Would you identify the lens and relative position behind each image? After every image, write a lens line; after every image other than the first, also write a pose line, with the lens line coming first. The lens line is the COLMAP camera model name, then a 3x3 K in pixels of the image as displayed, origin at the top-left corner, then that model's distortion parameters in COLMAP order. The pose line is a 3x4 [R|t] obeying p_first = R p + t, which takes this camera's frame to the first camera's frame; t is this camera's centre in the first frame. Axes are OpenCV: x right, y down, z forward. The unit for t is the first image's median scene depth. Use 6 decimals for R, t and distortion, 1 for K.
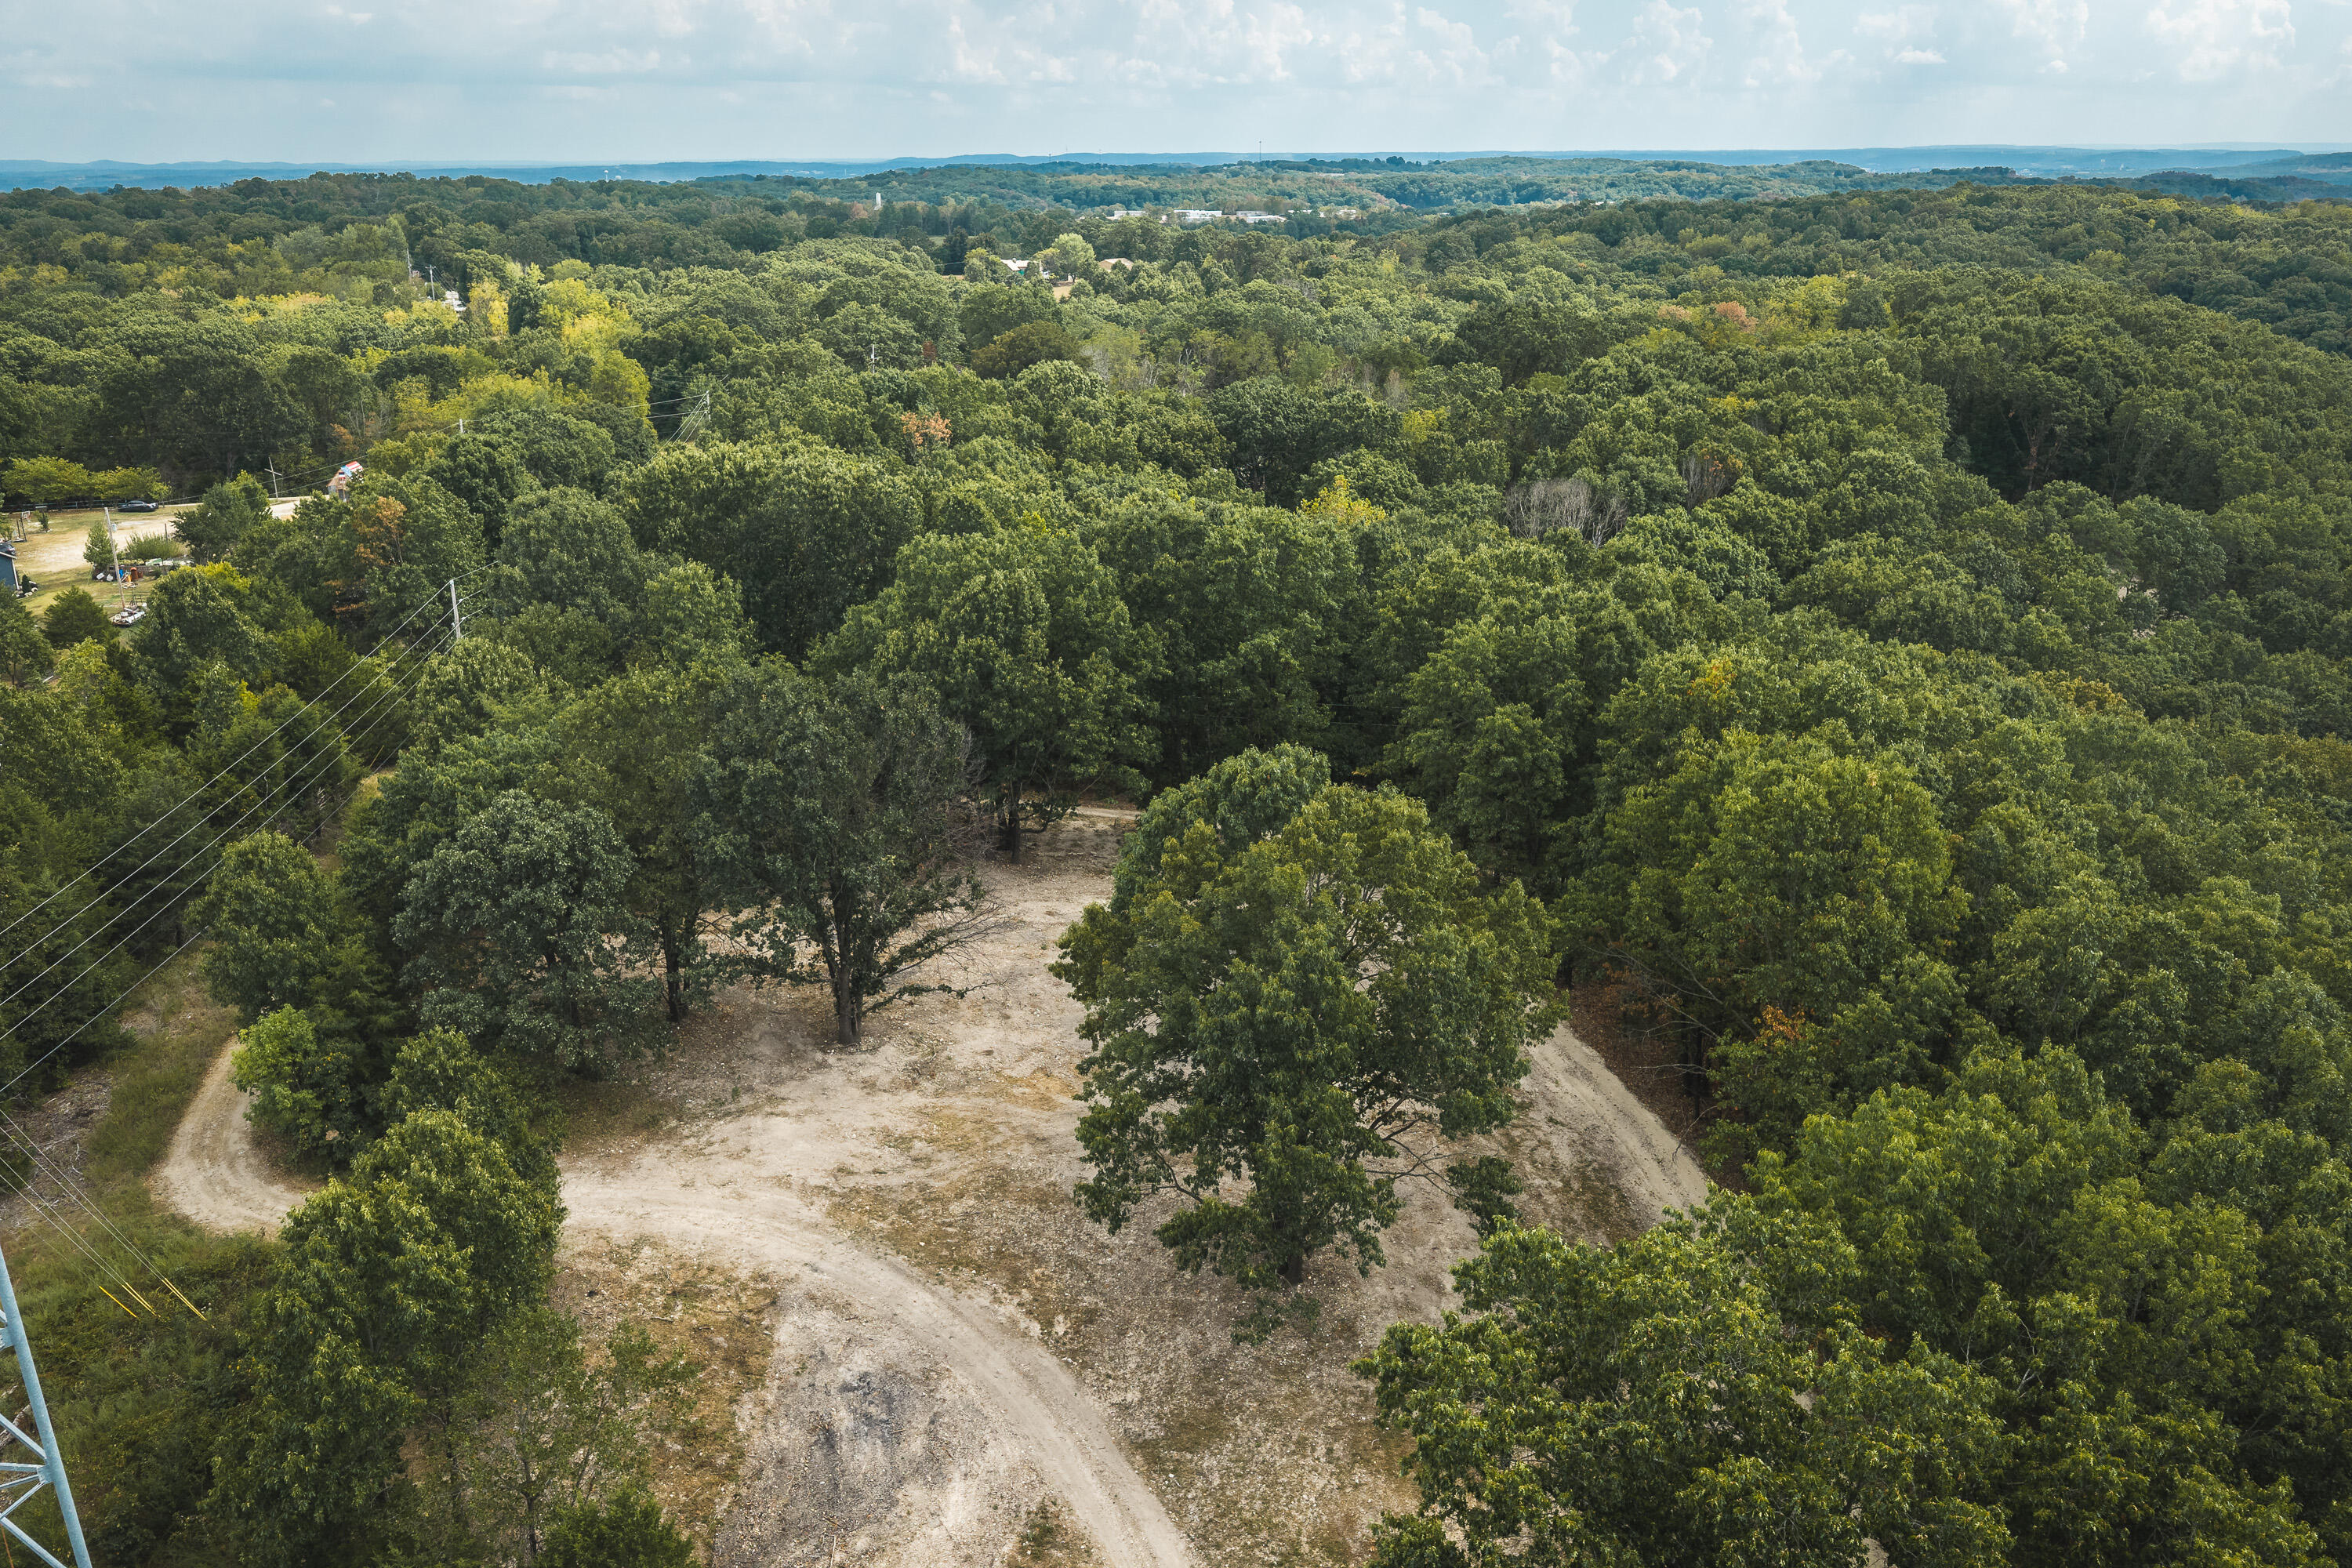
lens RADIAL K [[1935.5, 0, 1170.0], [0, 1935.5, 774.4], [0, 0, 1]] dist [0.009747, -0.009866]
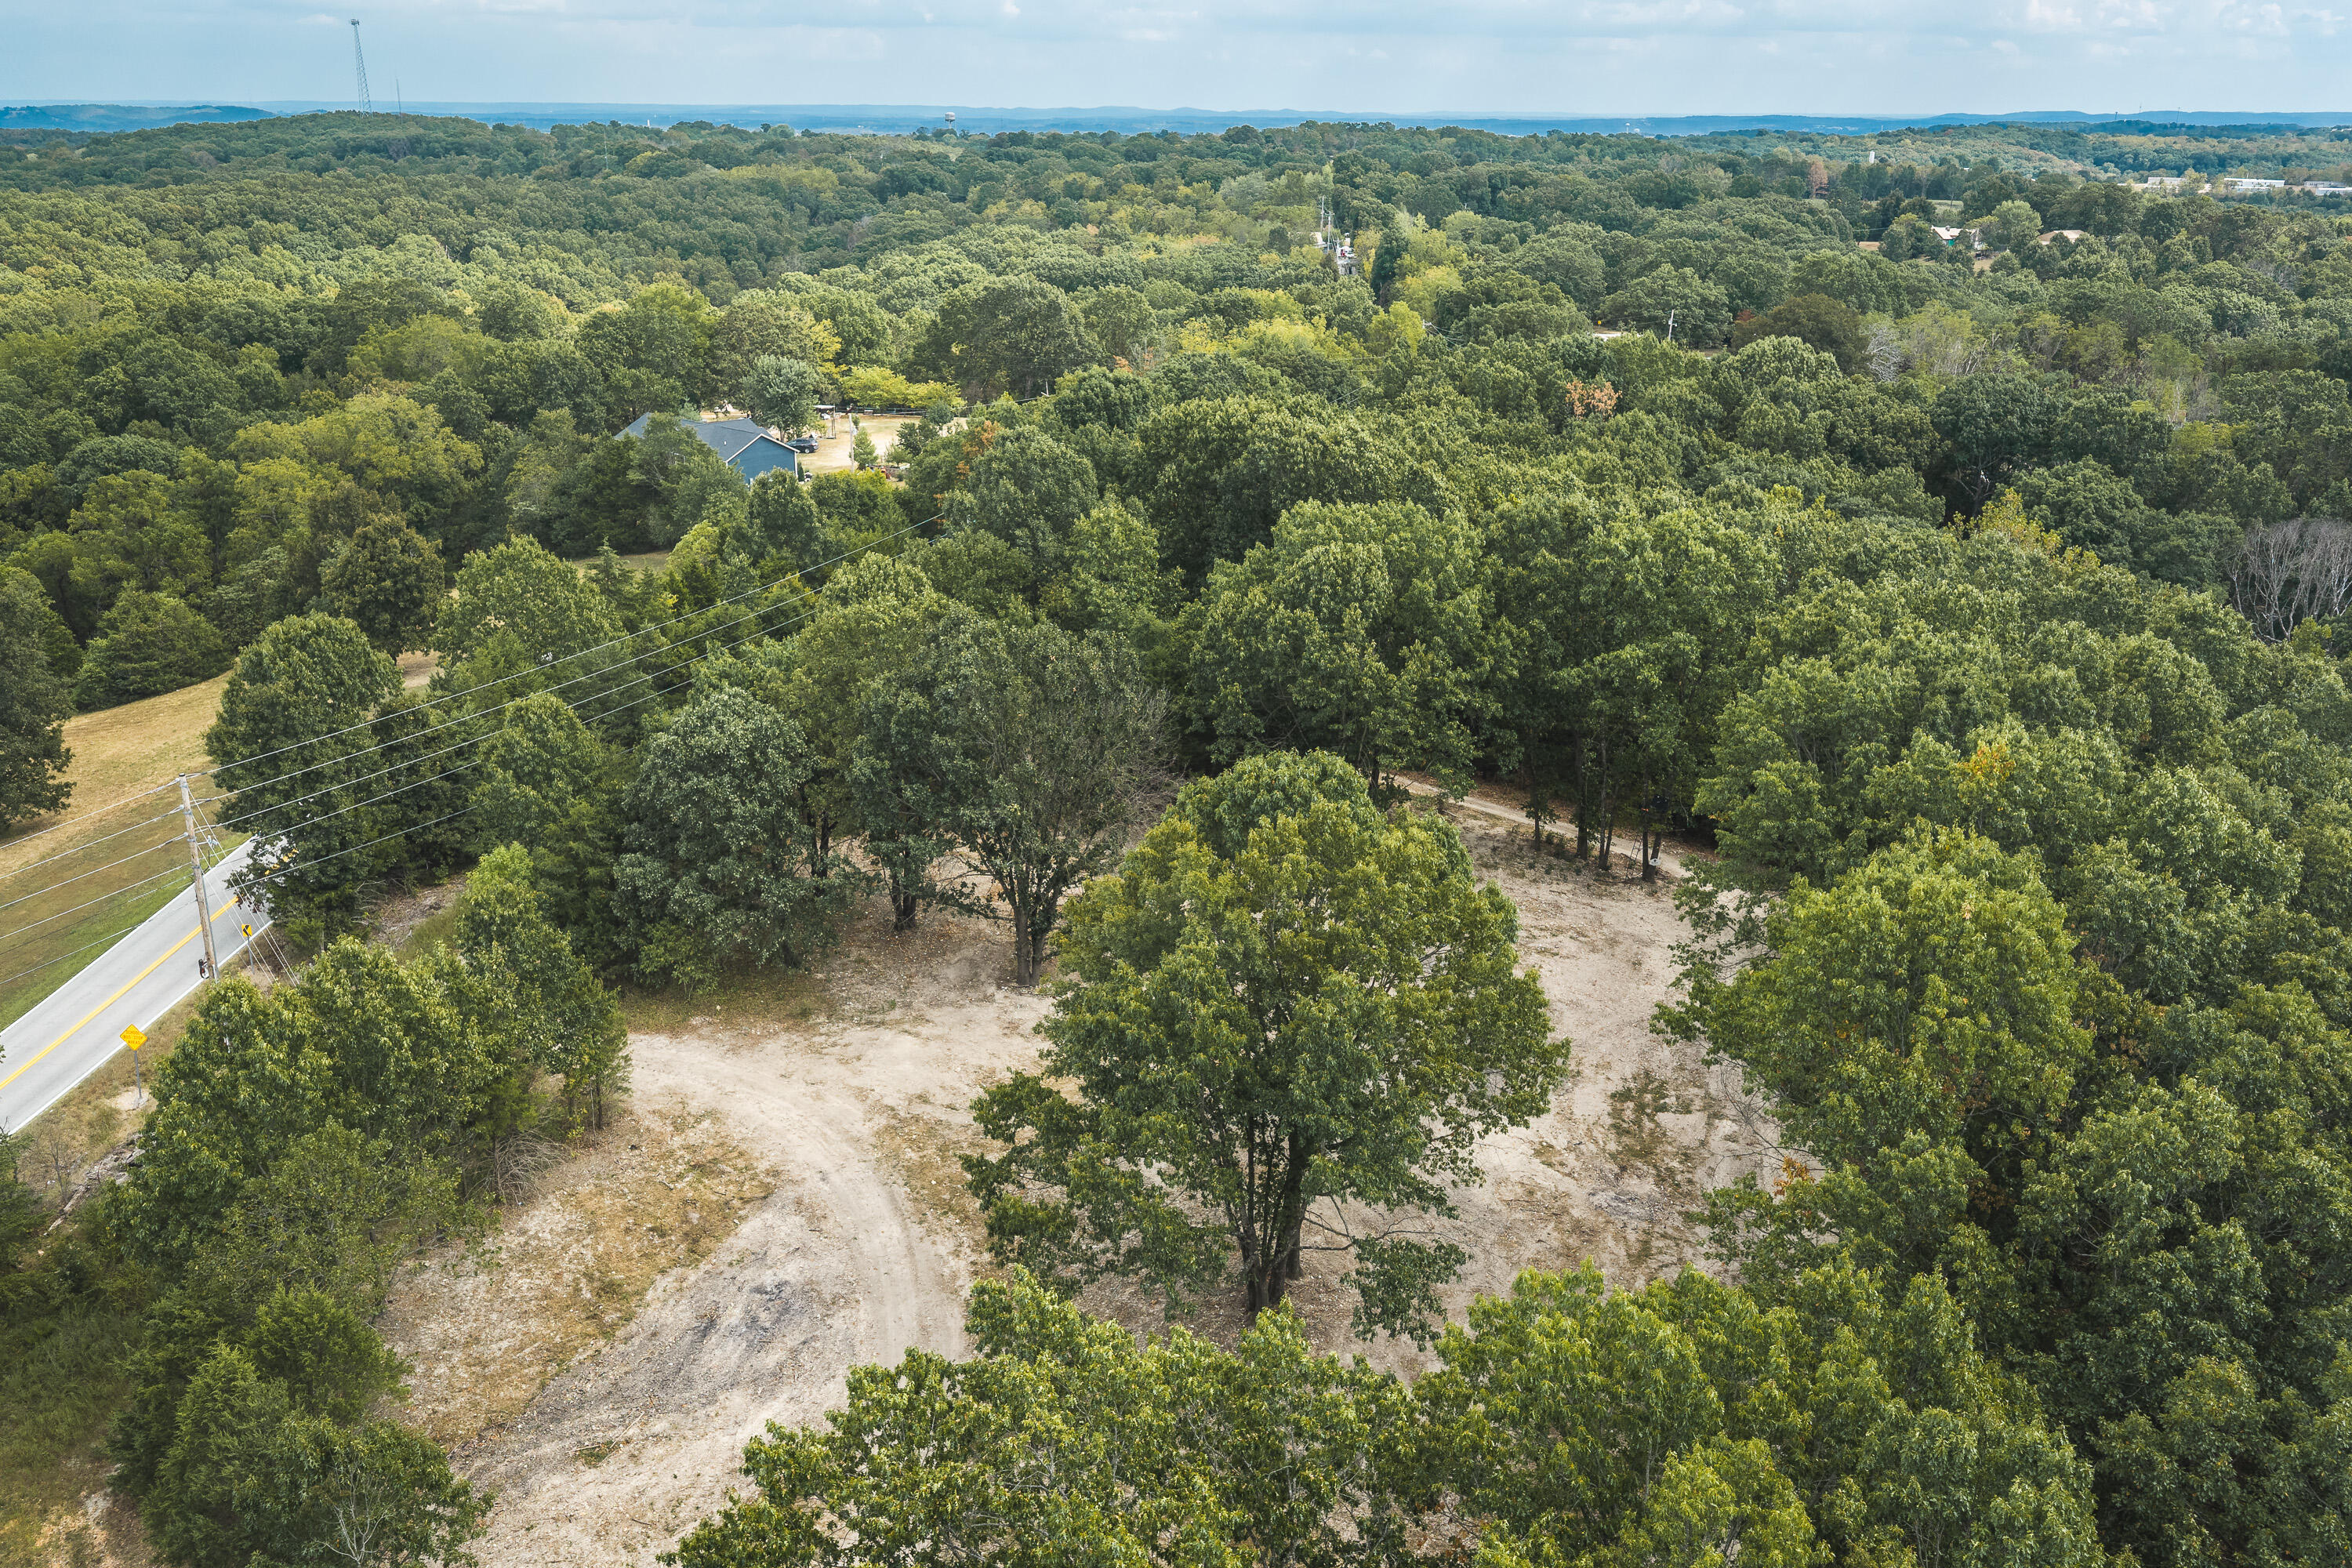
lens RADIAL K [[1963.4, 0, 1177.8], [0, 1963.4, 795.8], [0, 0, 1]] dist [0.023814, -0.043528]
pose [[0.884317, 0.164148, -0.437080, 0.149155], [-0.152387, 0.986367, 0.062121, -0.015537], [0.441319, 0.011671, 0.897275, 0.046594]]
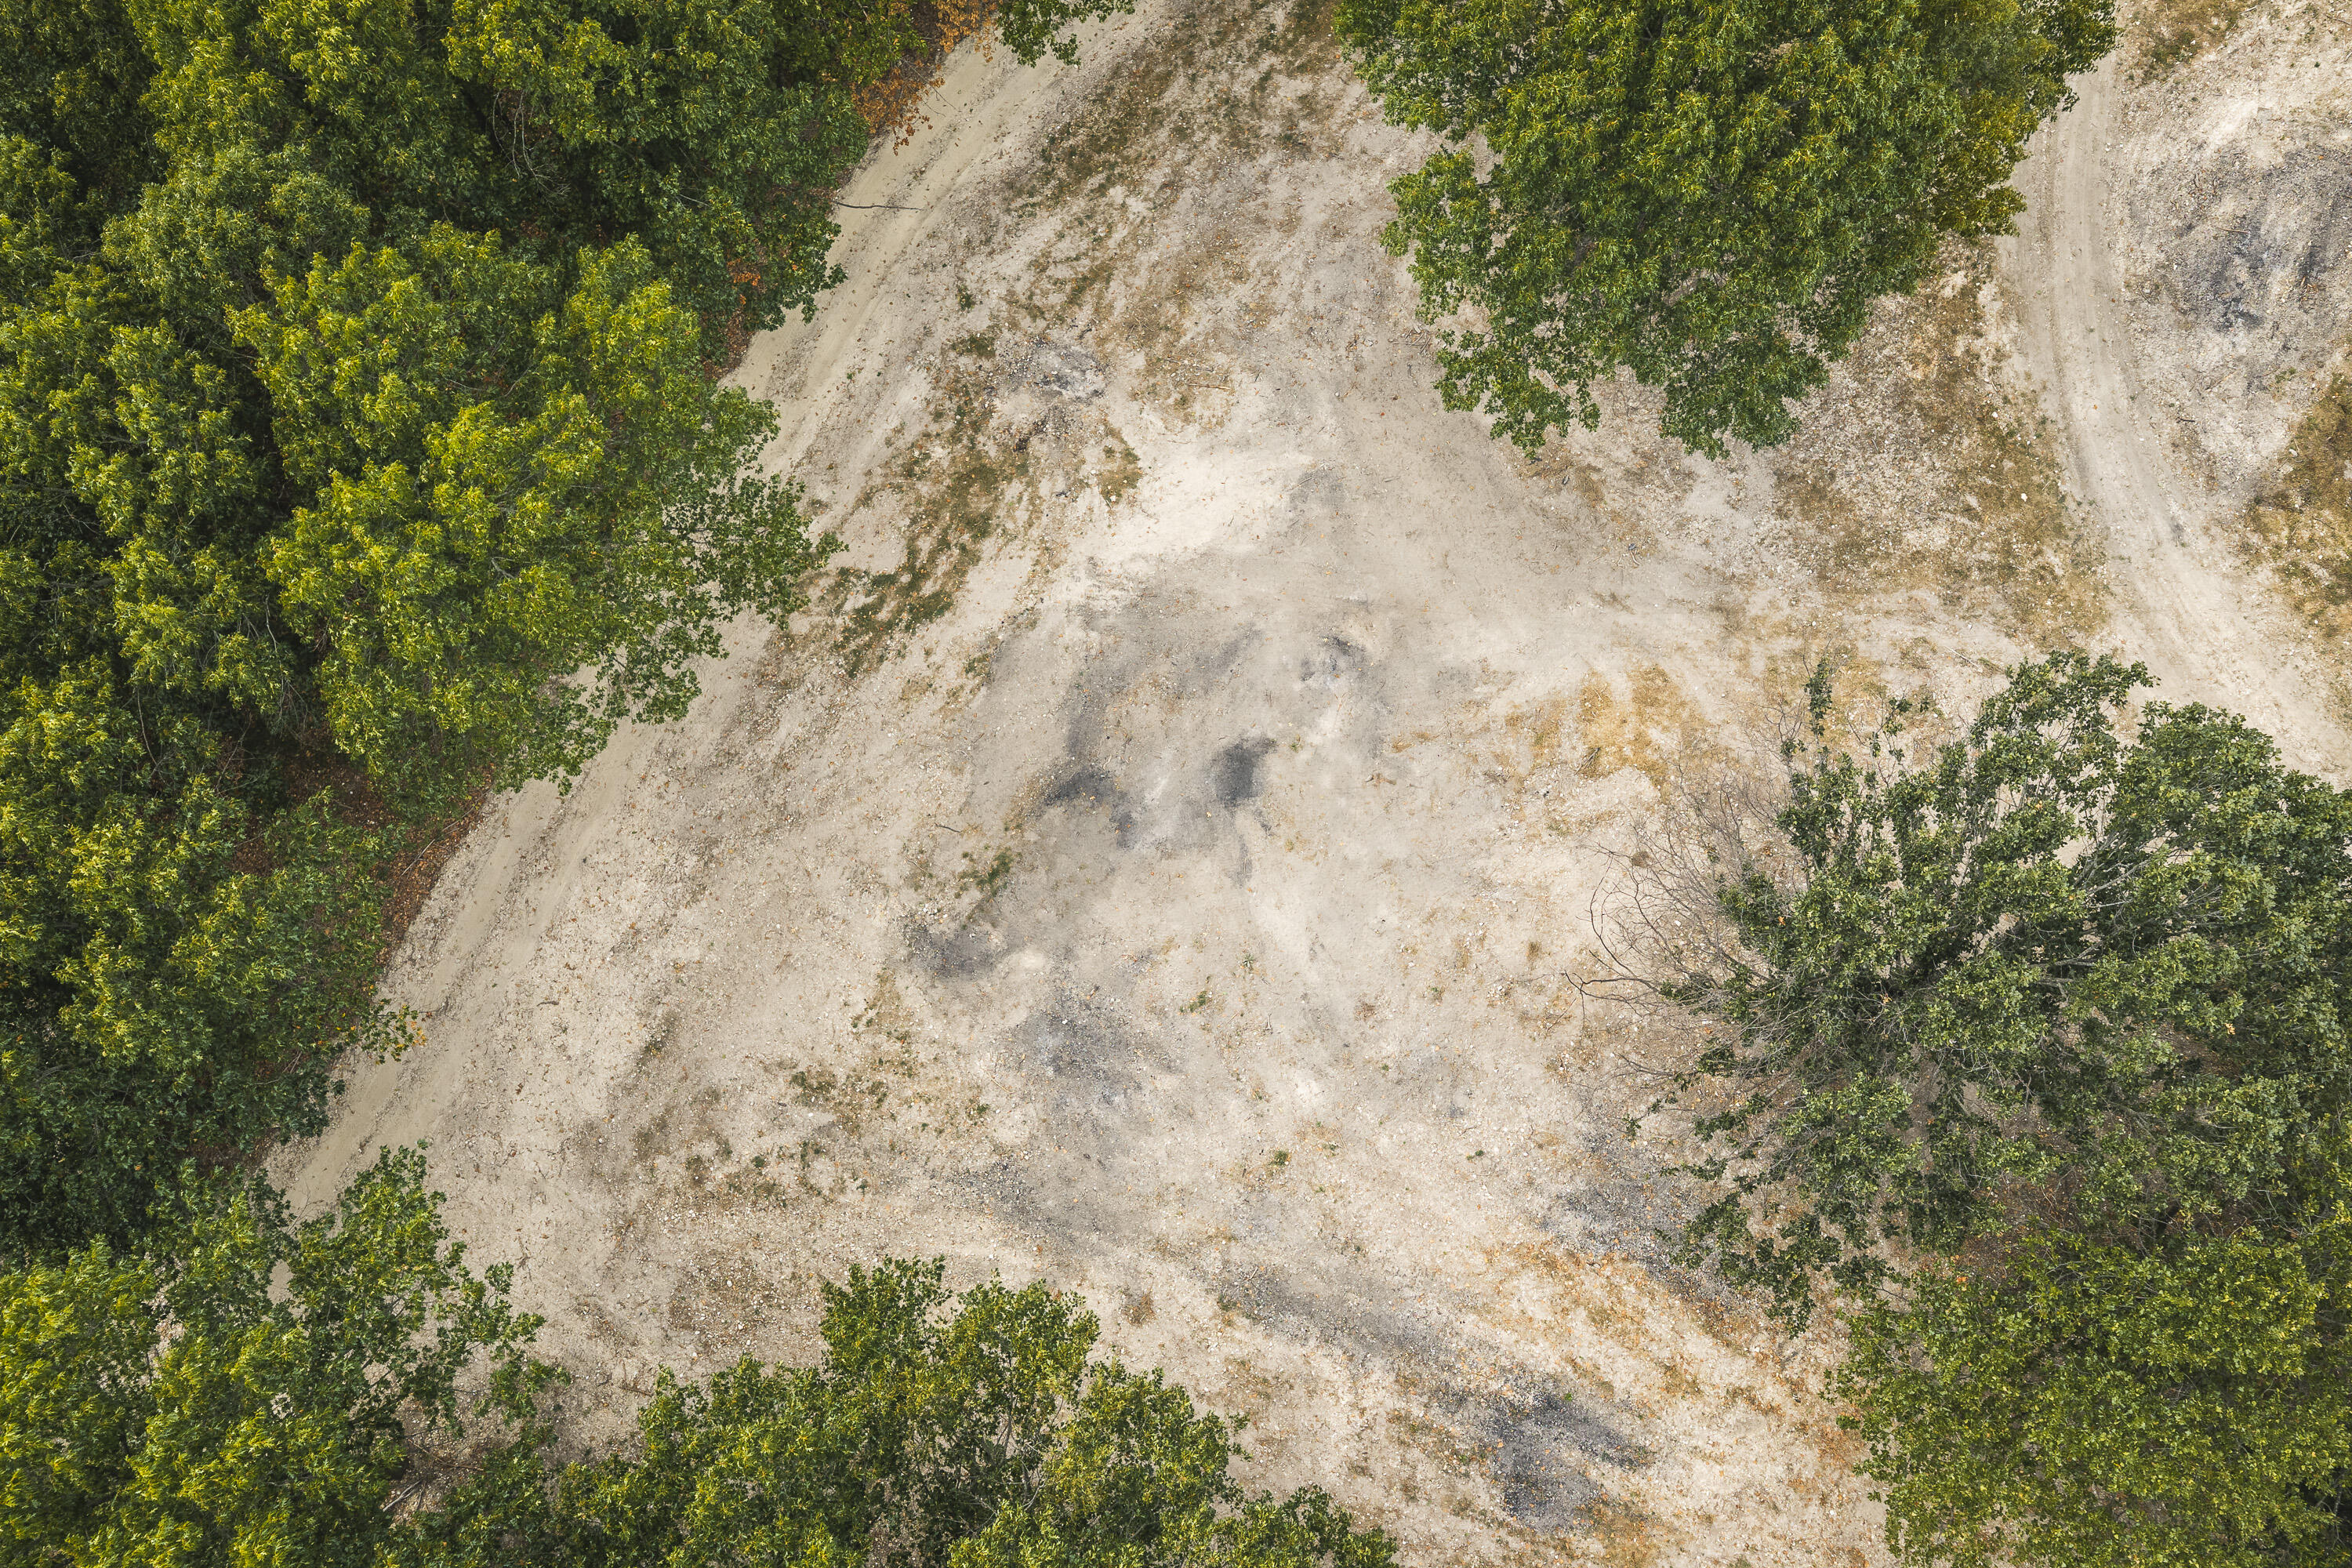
lens RADIAL K [[1984.0, 0, 1176.0], [0, 1984.0, 784.0], [0, 0, 1]] dist [0.028384, -0.052990]
pose [[-0.730715, -0.670382, 0.129009, -0.023307], [0.217629, -0.049629, 0.974769, -0.211296], [-0.647065, 0.740354, 0.182159, 0.425134]]
